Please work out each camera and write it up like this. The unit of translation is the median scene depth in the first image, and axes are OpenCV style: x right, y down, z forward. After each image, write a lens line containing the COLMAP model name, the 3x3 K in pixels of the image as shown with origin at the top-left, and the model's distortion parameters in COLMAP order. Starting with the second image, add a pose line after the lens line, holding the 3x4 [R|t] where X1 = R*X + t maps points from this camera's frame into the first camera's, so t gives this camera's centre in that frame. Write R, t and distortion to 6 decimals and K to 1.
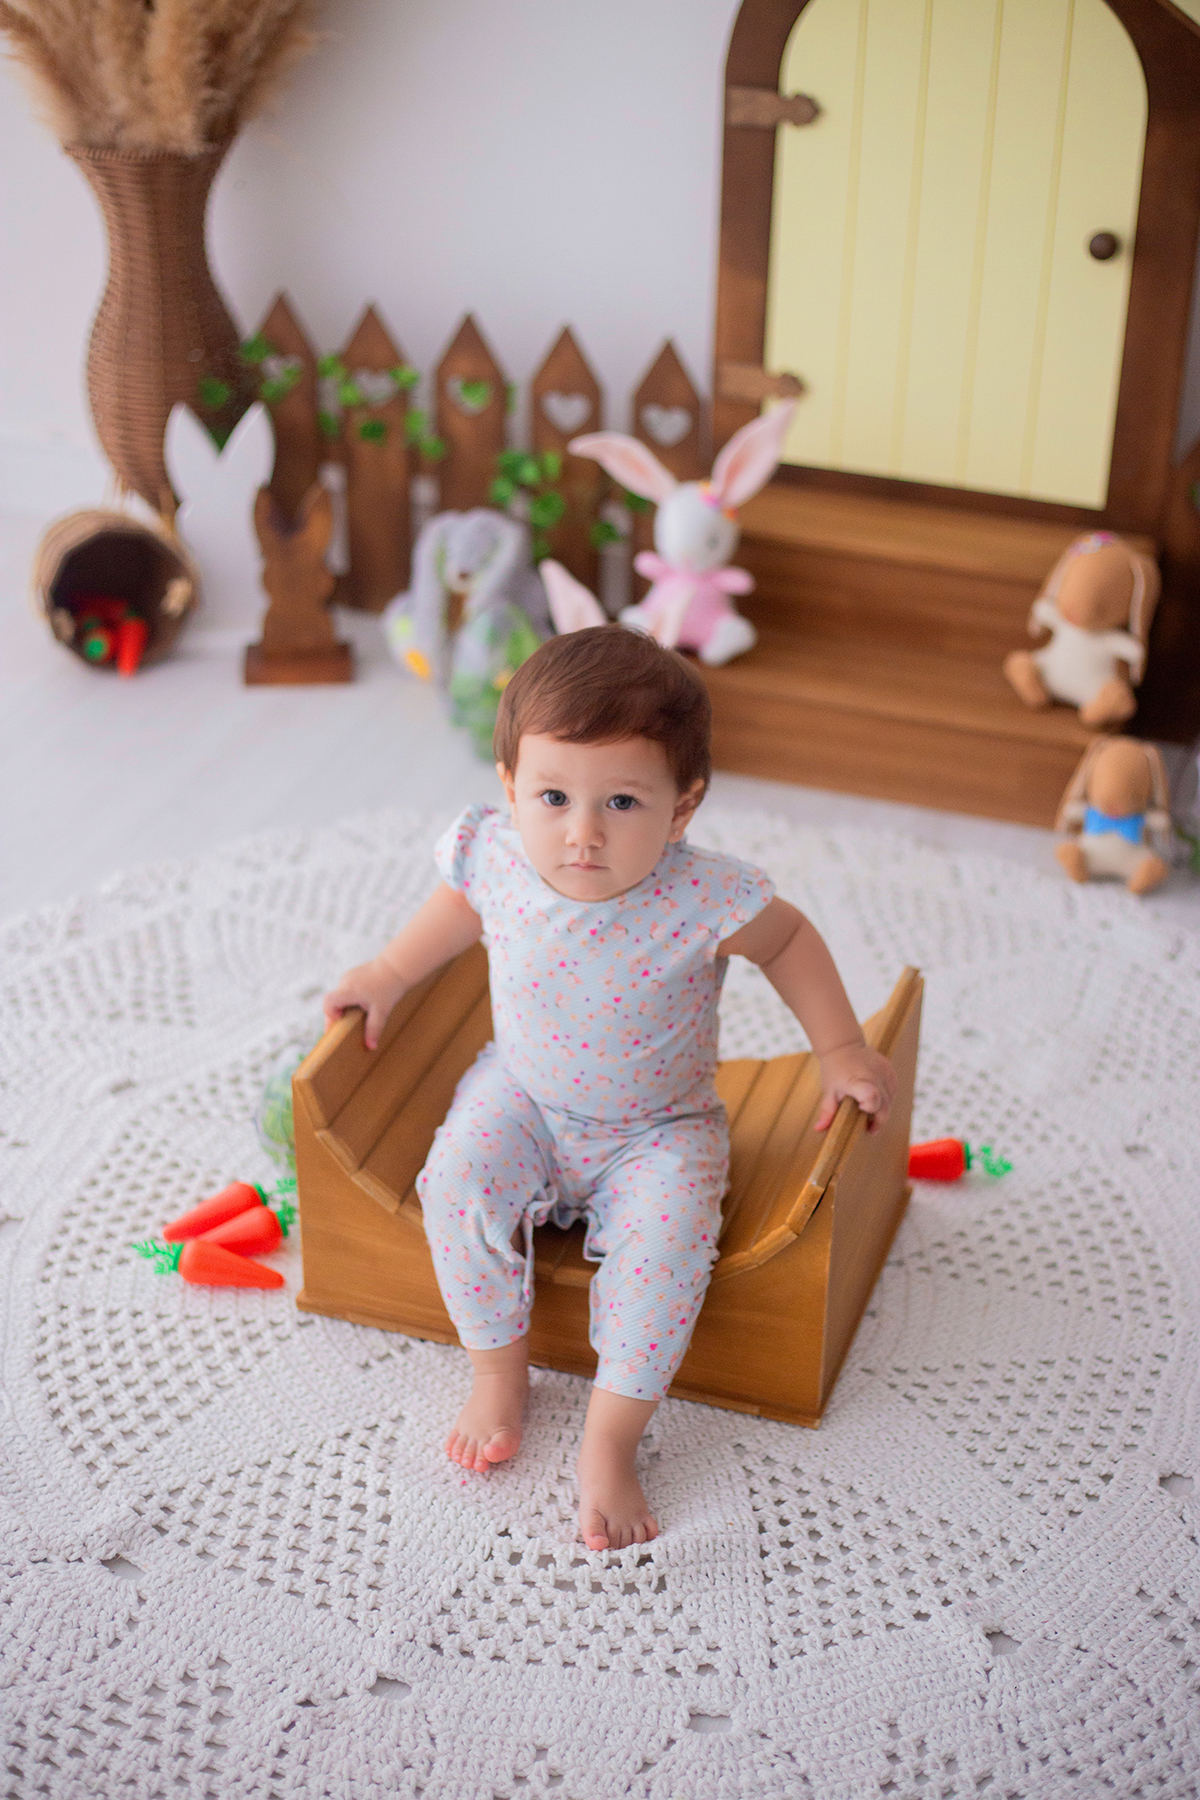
lens RADIAL K [[2703.8, 0, 598.4], [0, 2703.8, 932.9], [0, 0, 1]] dist [-0.107938, -0.083250]
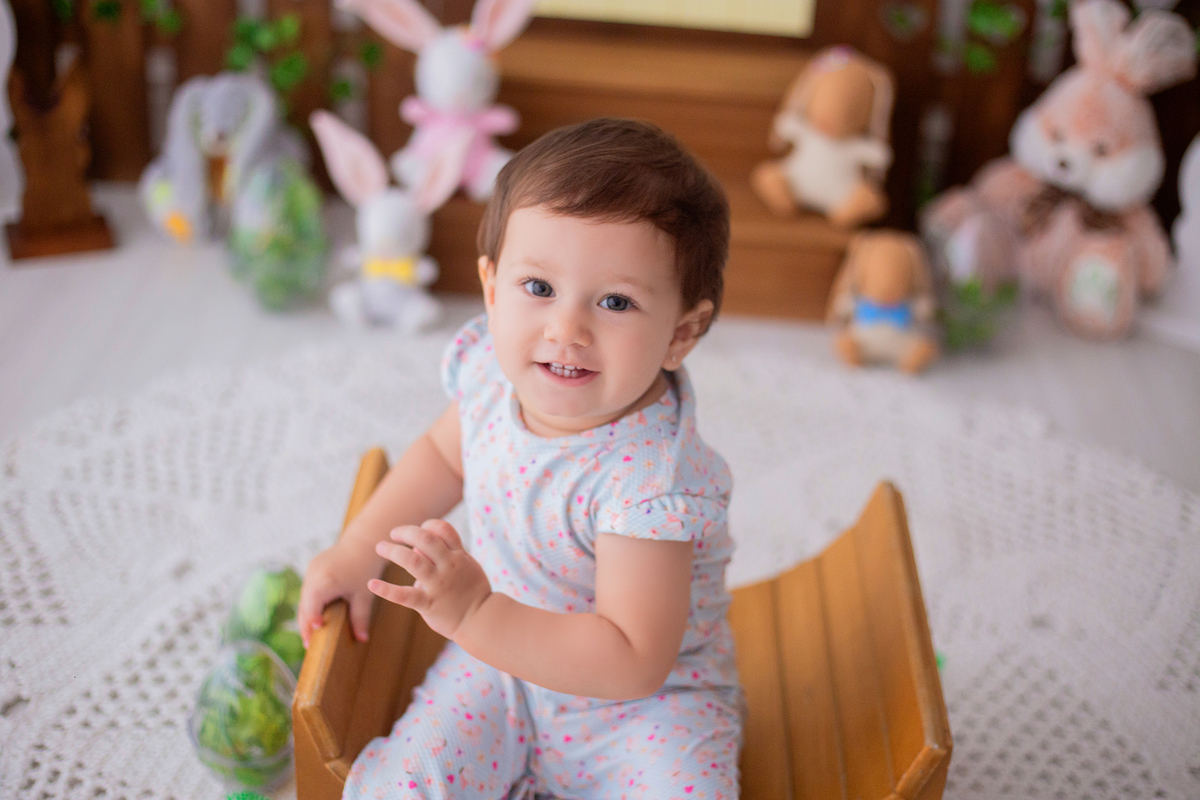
lens RADIAL K [[1844.9, 0, 600.0], [0, 1844.9, 400.0], [0, 0, 1]] dist [-0.100751, -0.130353]
pose [[0.957796, -0.108244, 0.266291, -0.115173], [0.108360, 0.994009, 0.014302, -0.027152], [-0.266244, 0.015157, 0.963787, 0.293935]]
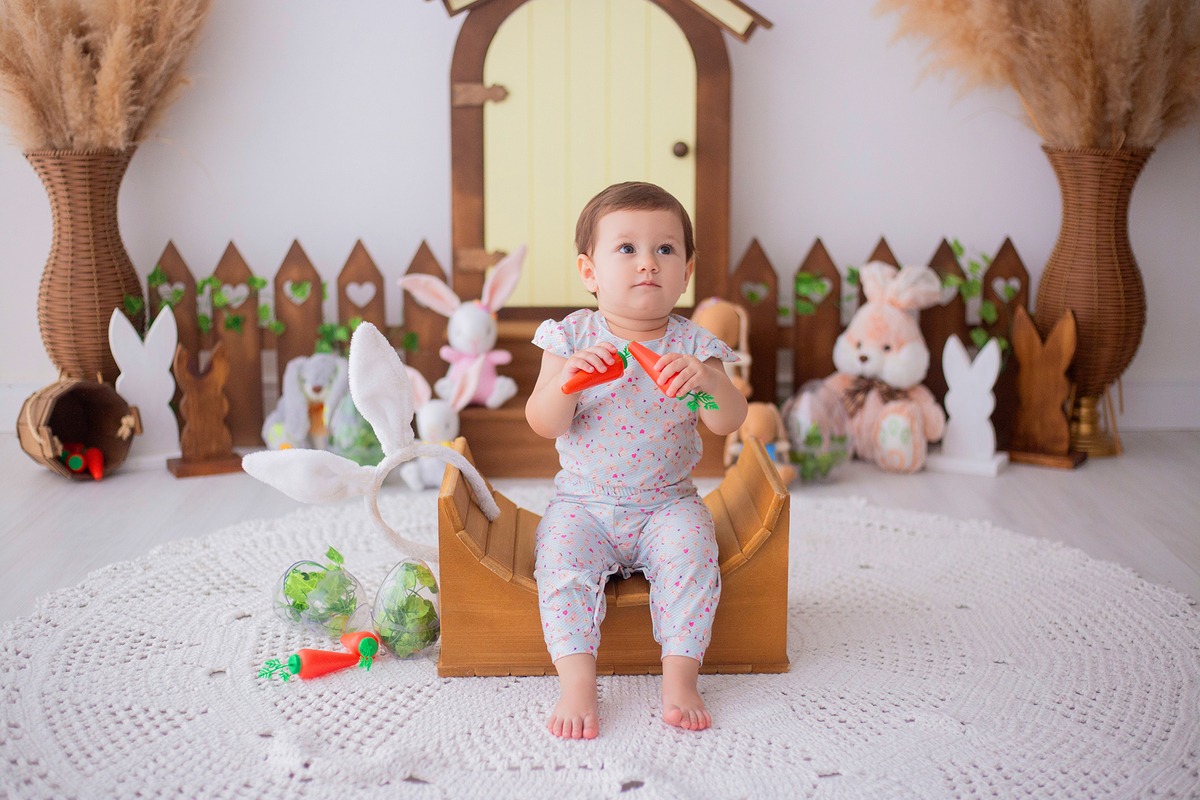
lens RADIAL K [[1780.8, 0, 600.0], [0, 1780.8, 400.0], [0, 0, 1]] dist [-0.109059, -0.078077]
pose [[0.939891, -0.084580, 0.330833, -0.253789], [0.187921, 0.937050, -0.294317, 0.225490], [-0.285114, 0.338797, 0.896620, 0.014983]]
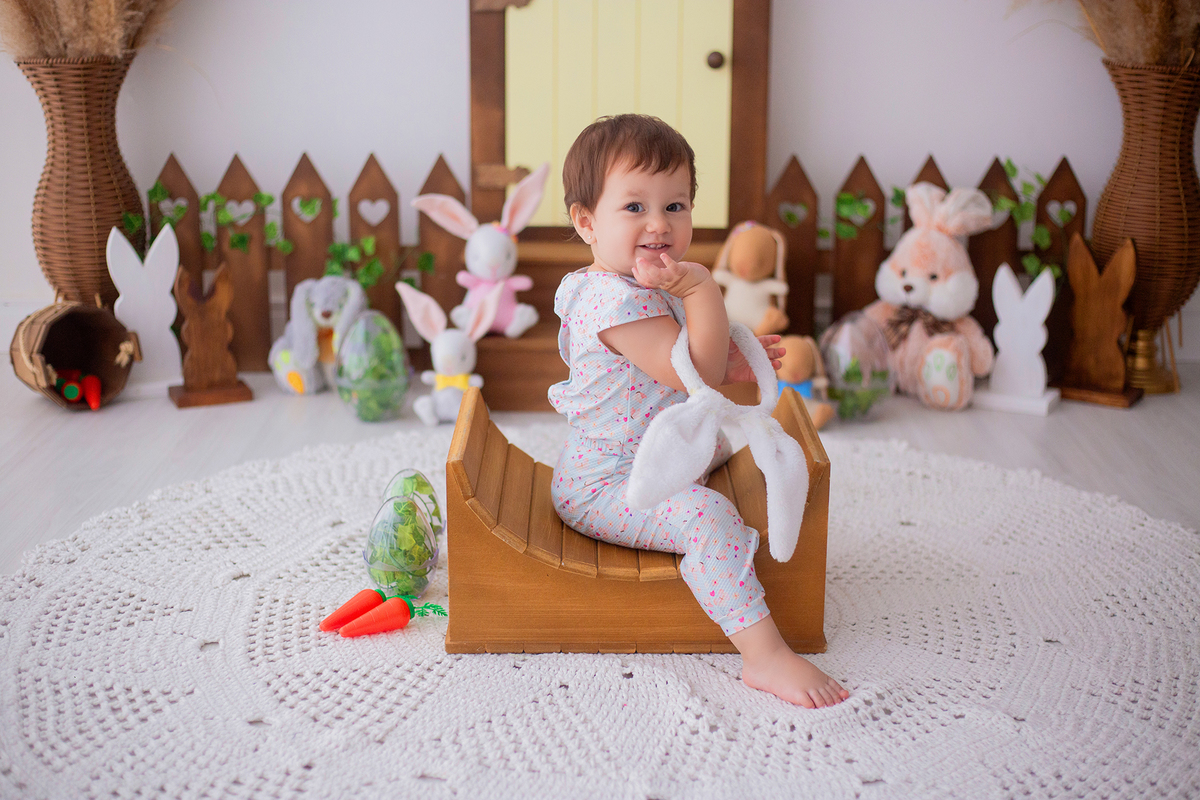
lens RADIAL K [[1792.1, 0, 600.0], [0, 1792.1, 400.0], [0, 0, 1]] dist [-0.119420, -0.018249]
pose [[0.946284, -0.096986, 0.308449, -0.229370], [0.173887, 0.956905, -0.232584, 0.180507], [-0.272599, 0.273726, 0.922369, 0.057179]]
